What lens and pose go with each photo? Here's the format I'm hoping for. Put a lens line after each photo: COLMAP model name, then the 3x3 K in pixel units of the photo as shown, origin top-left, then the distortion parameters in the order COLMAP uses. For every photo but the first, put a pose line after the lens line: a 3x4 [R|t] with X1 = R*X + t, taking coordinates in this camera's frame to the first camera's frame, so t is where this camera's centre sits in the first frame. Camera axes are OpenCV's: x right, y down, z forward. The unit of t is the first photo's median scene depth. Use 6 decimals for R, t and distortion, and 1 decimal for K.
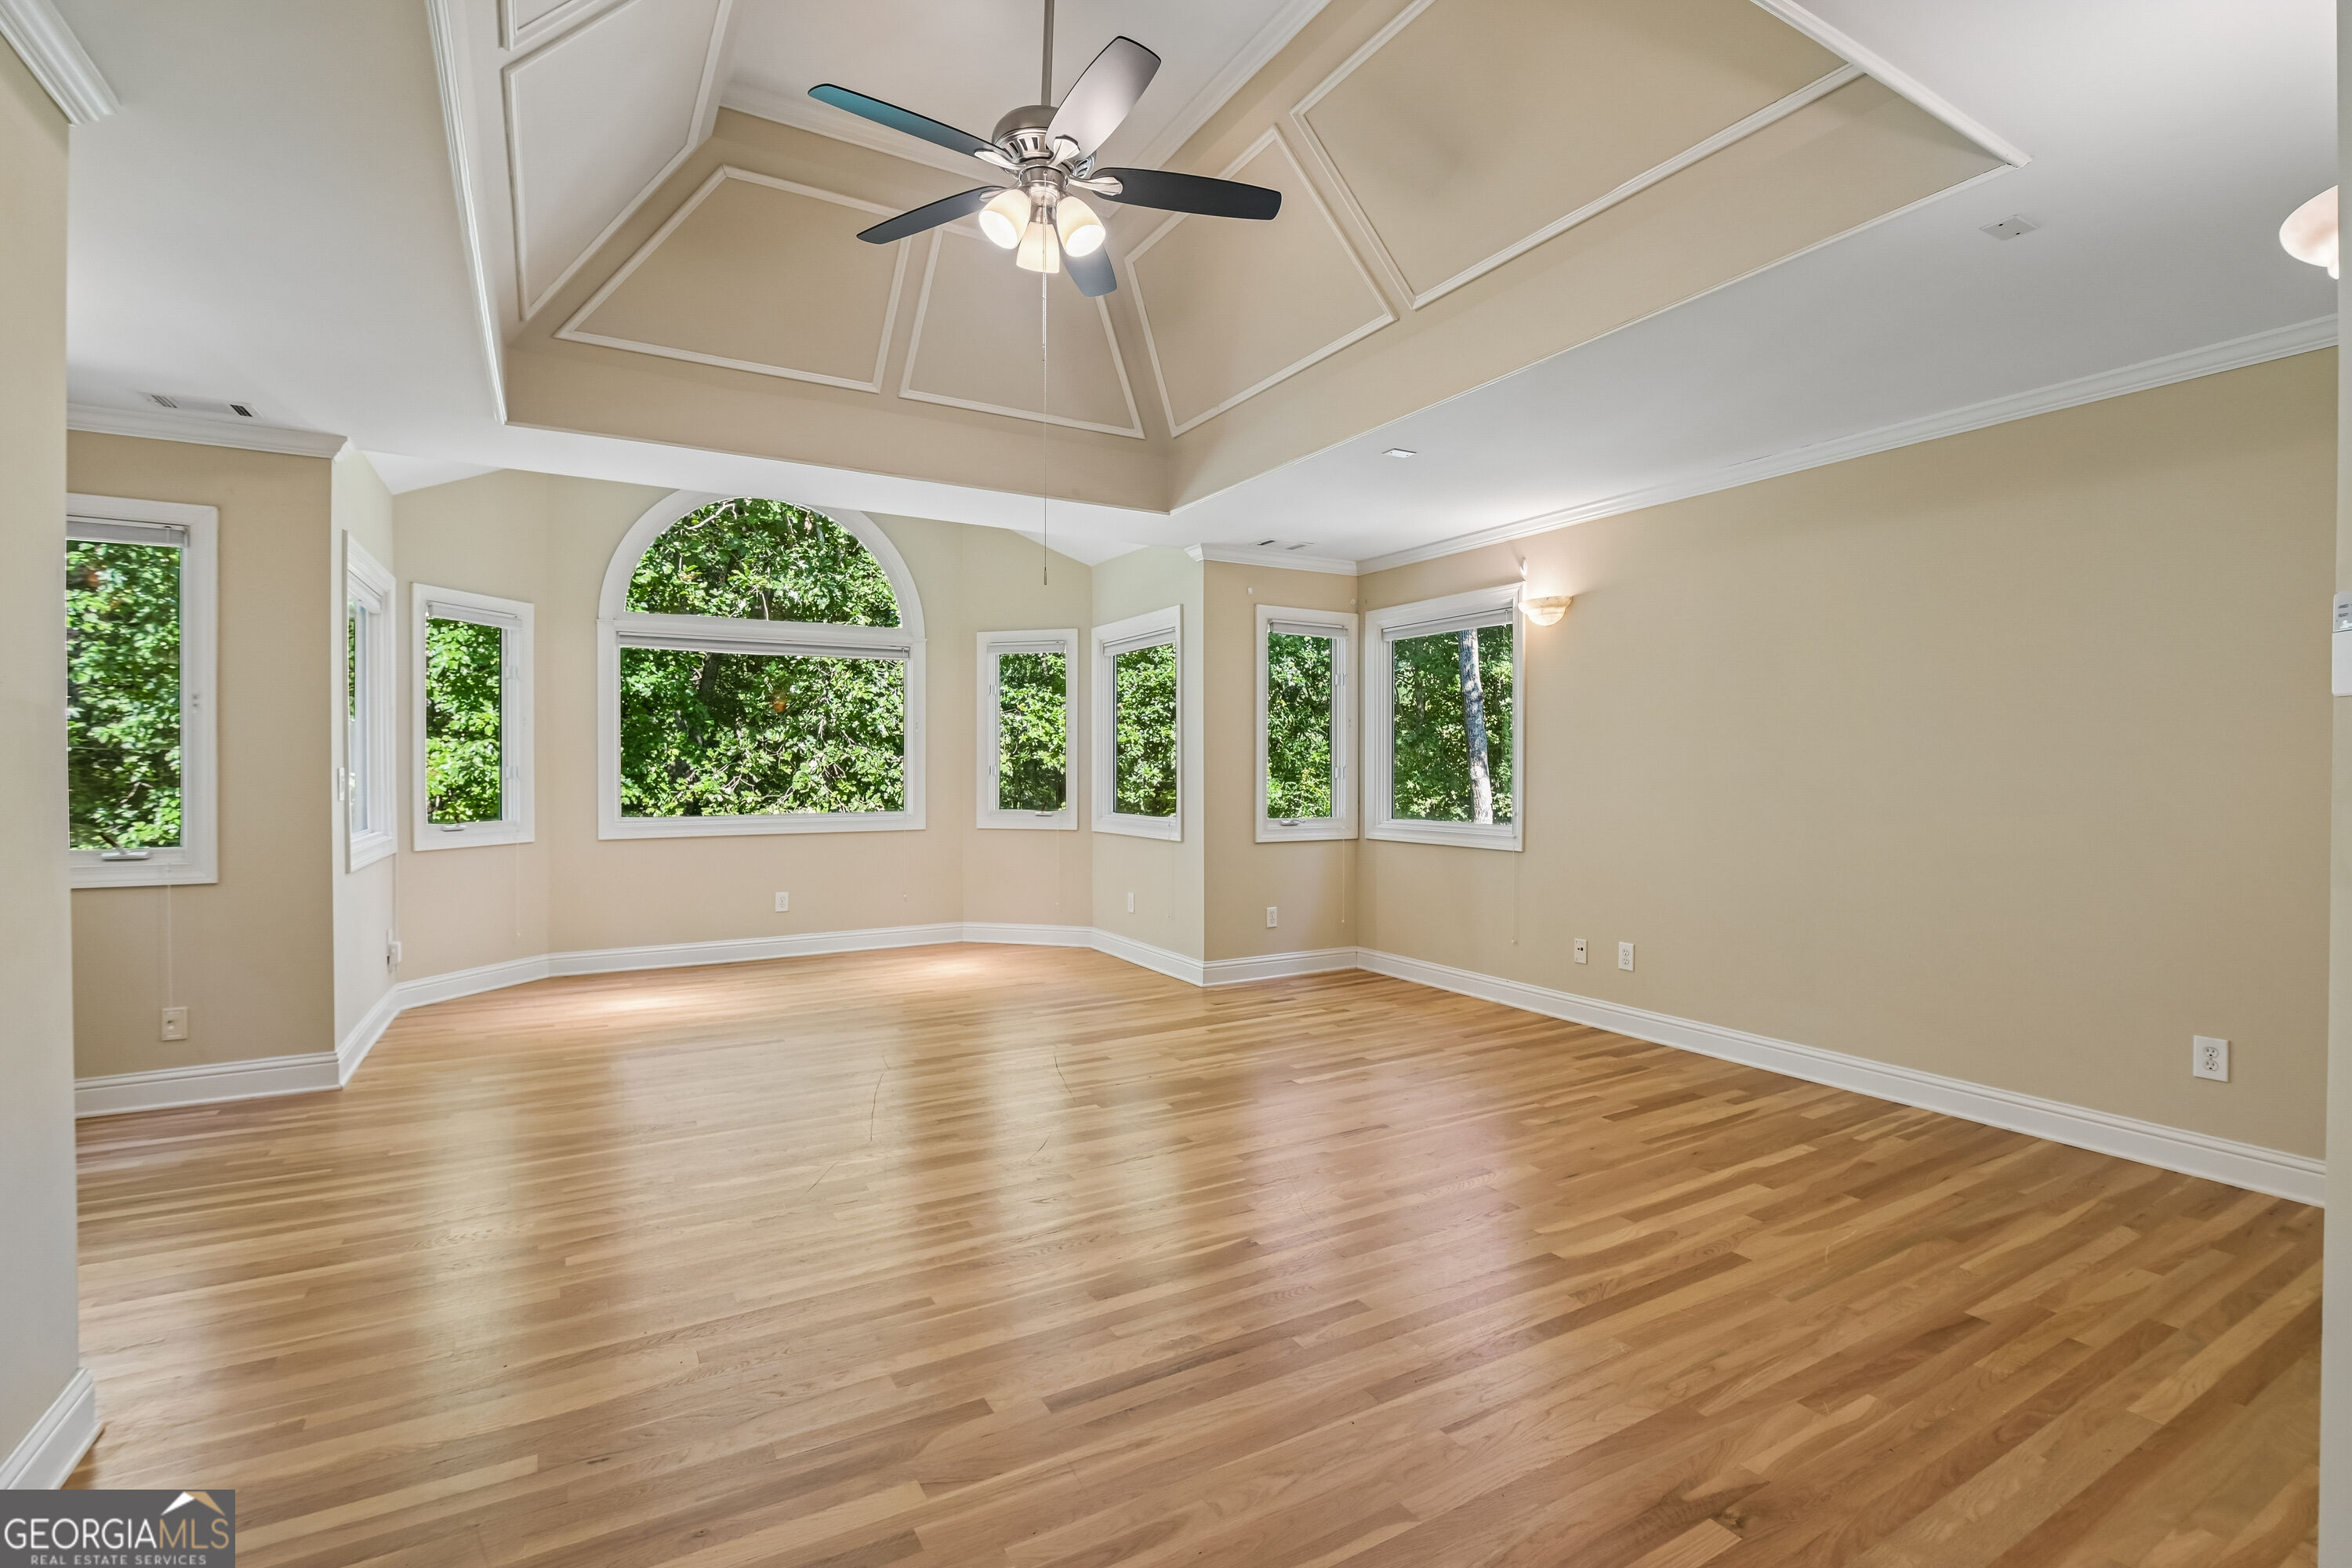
lens RADIAL K [[1067.6, 0, 1181.9], [0, 1067.6, 780.5], [0, 0, 1]] dist [-0.024902, -0.000090]
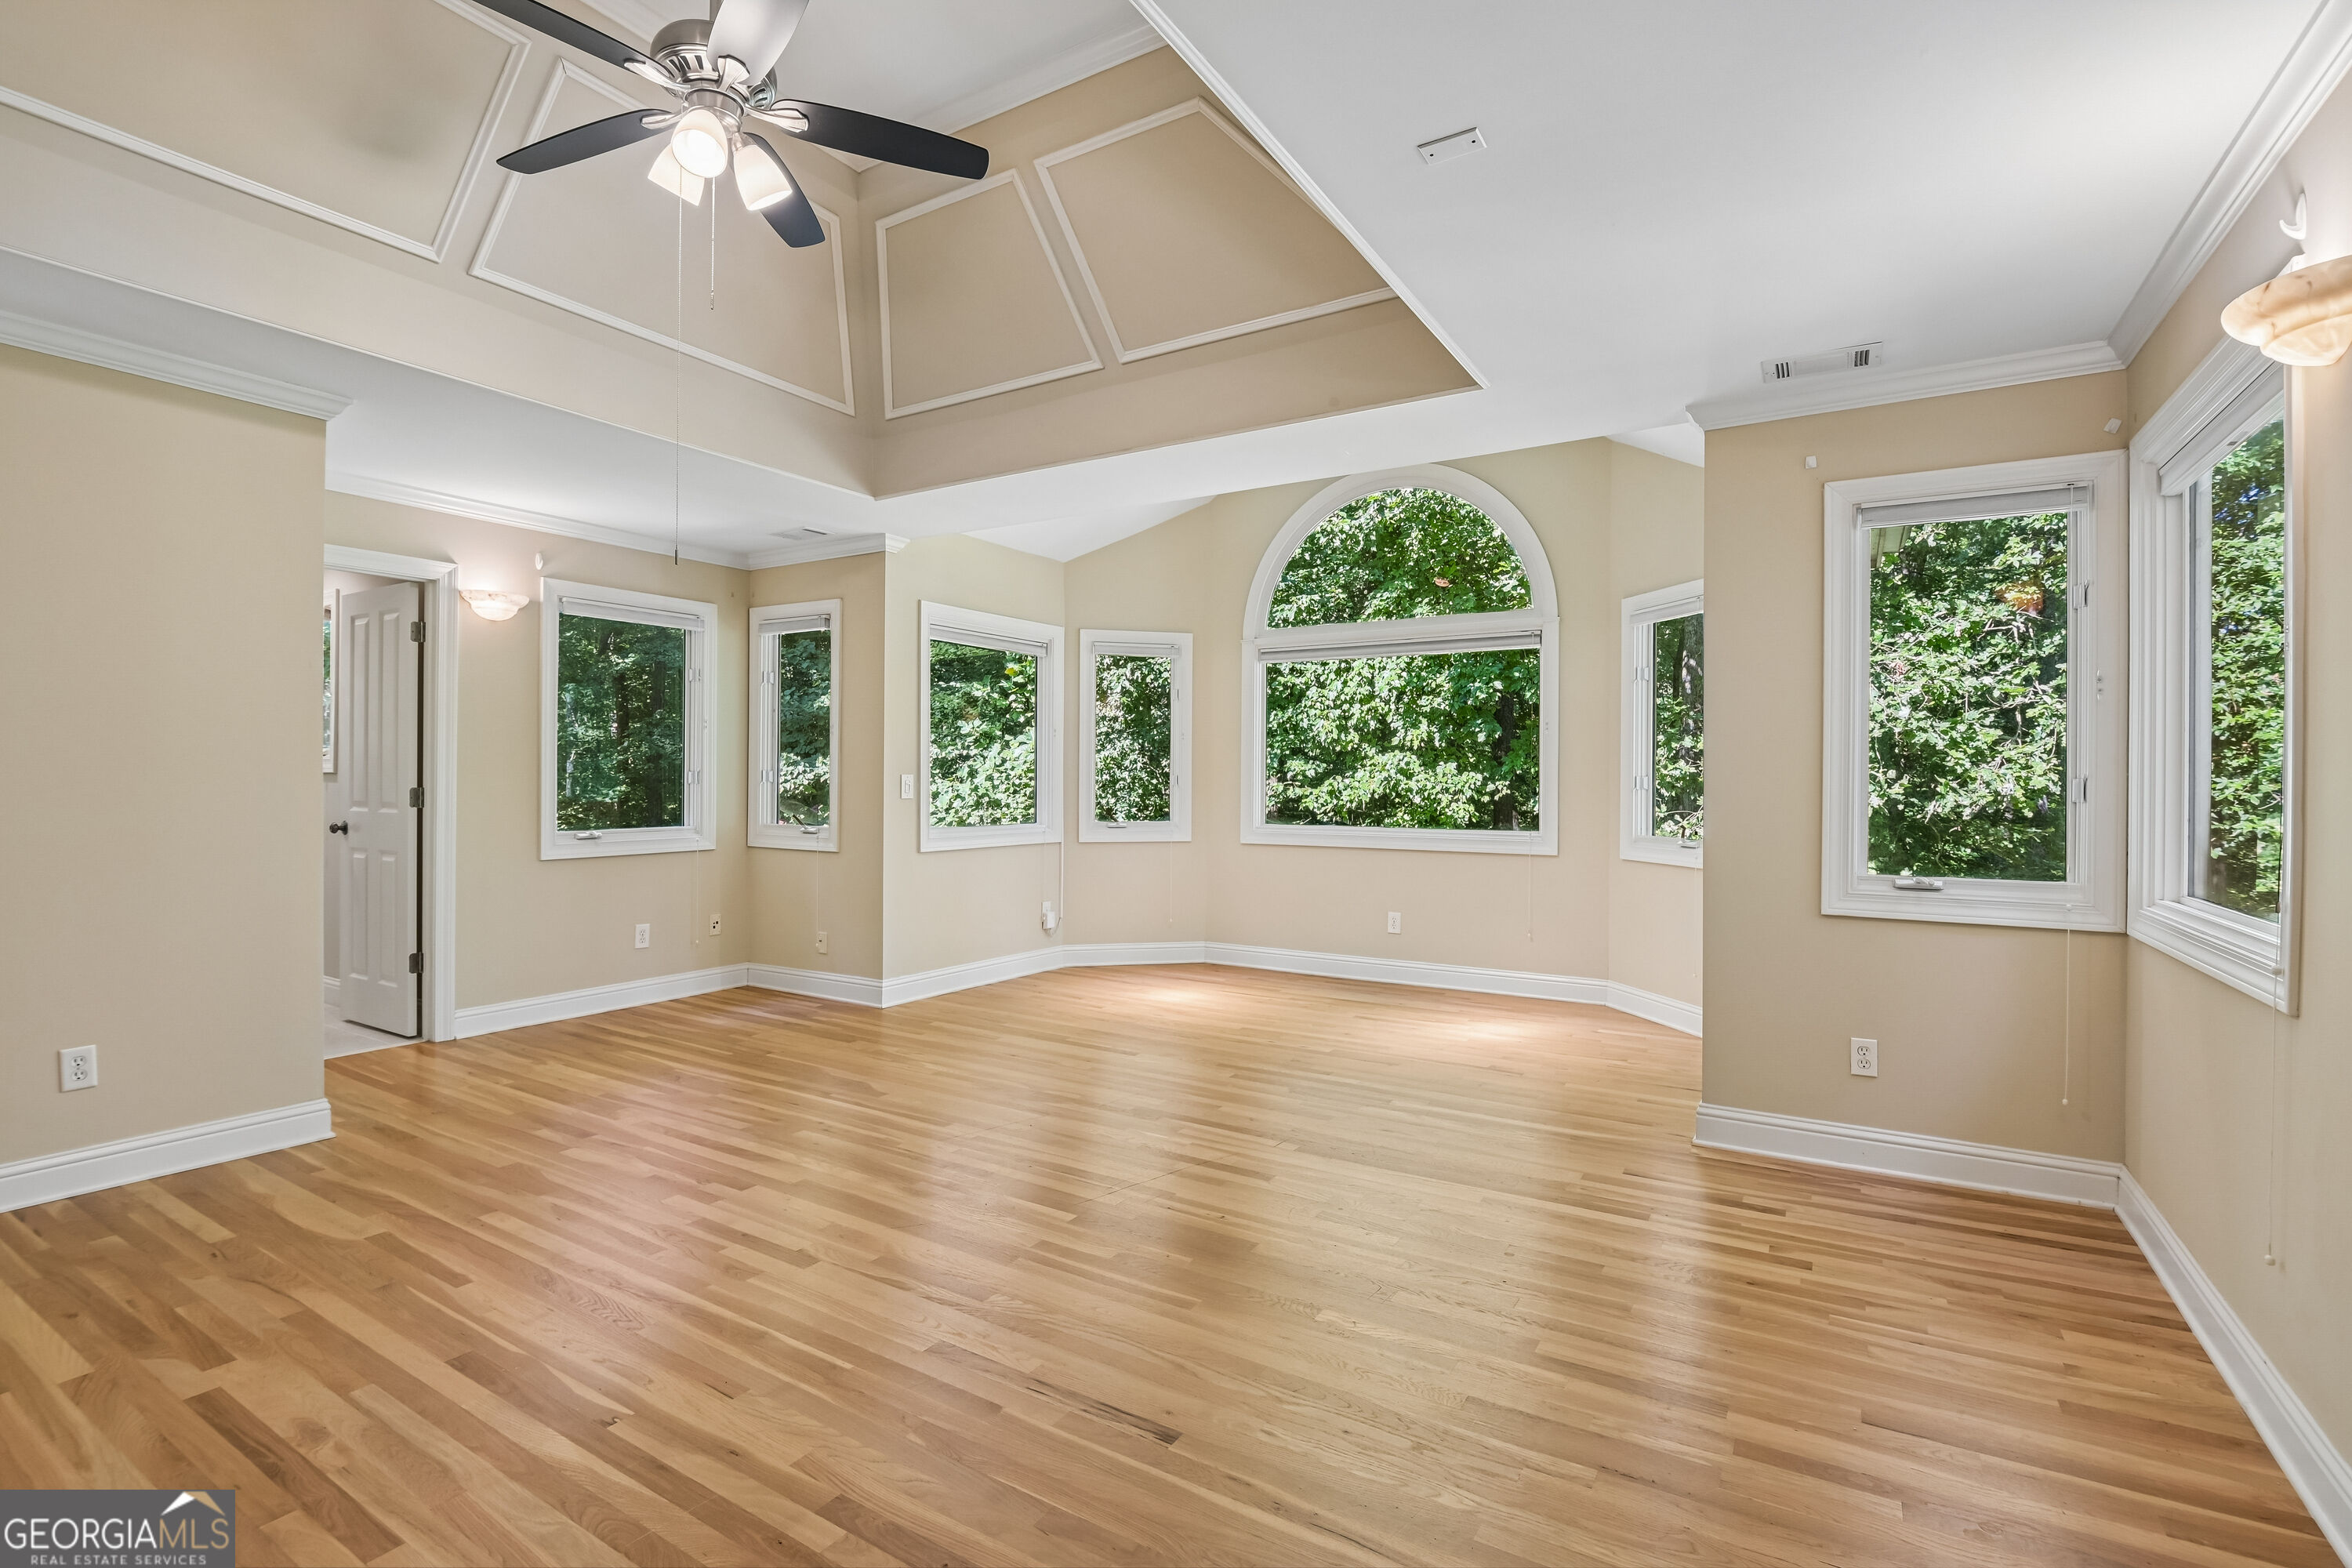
lens RADIAL K [[1076.6, 0, 1182.5], [0, 1076.6, 779.4], [0, 0, 1]] dist [-0.016847, -0.000525]
pose [[0.470925, 0.002810, -0.882169, 0.641602], [-0.014927, 0.999877, -0.004783, -0.005687], [0.882047, 0.015420, 0.470909, 0.709954]]
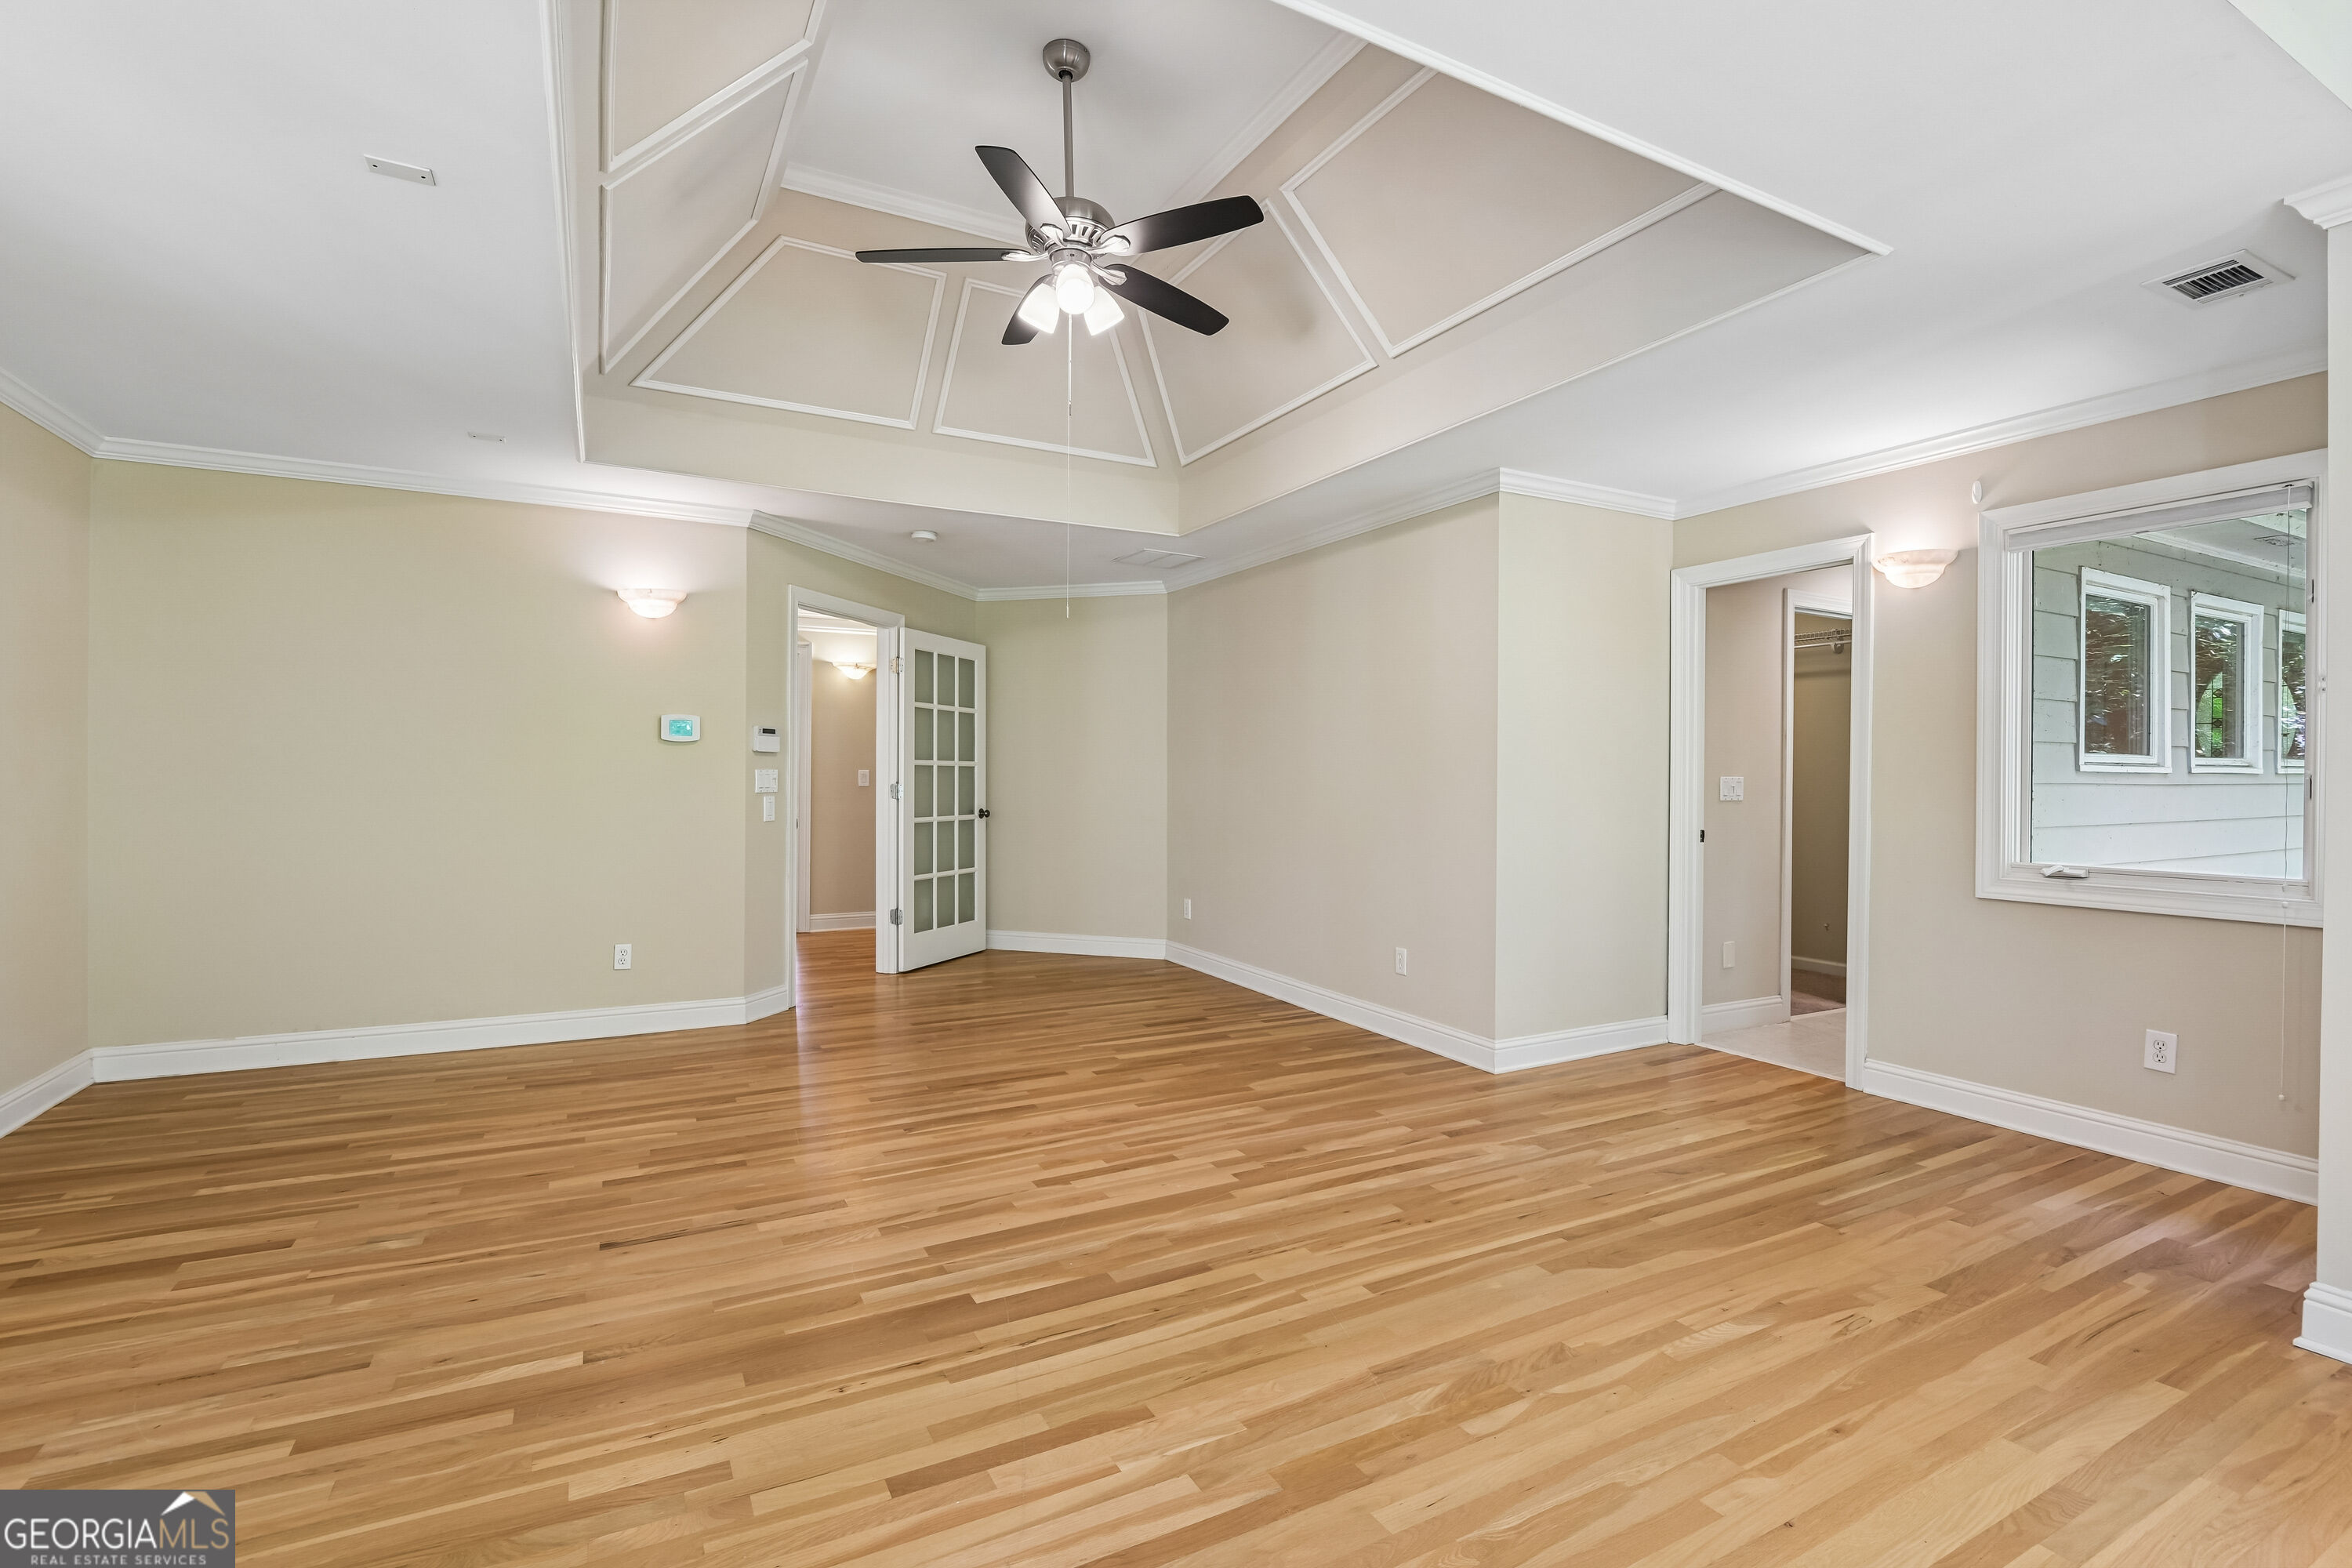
lens RADIAL K [[1076.6, 0, 1182.5], [0, 1076.6, 779.4], [0, 0, 1]] dist [-0.016847, -0.000525]
pose [[-0.999366, -0.010231, 0.034106, -0.224673], [-0.009648, 0.999805, 0.017218, -0.017708], [-0.034276, 0.016878, -0.999270, 1.649263]]
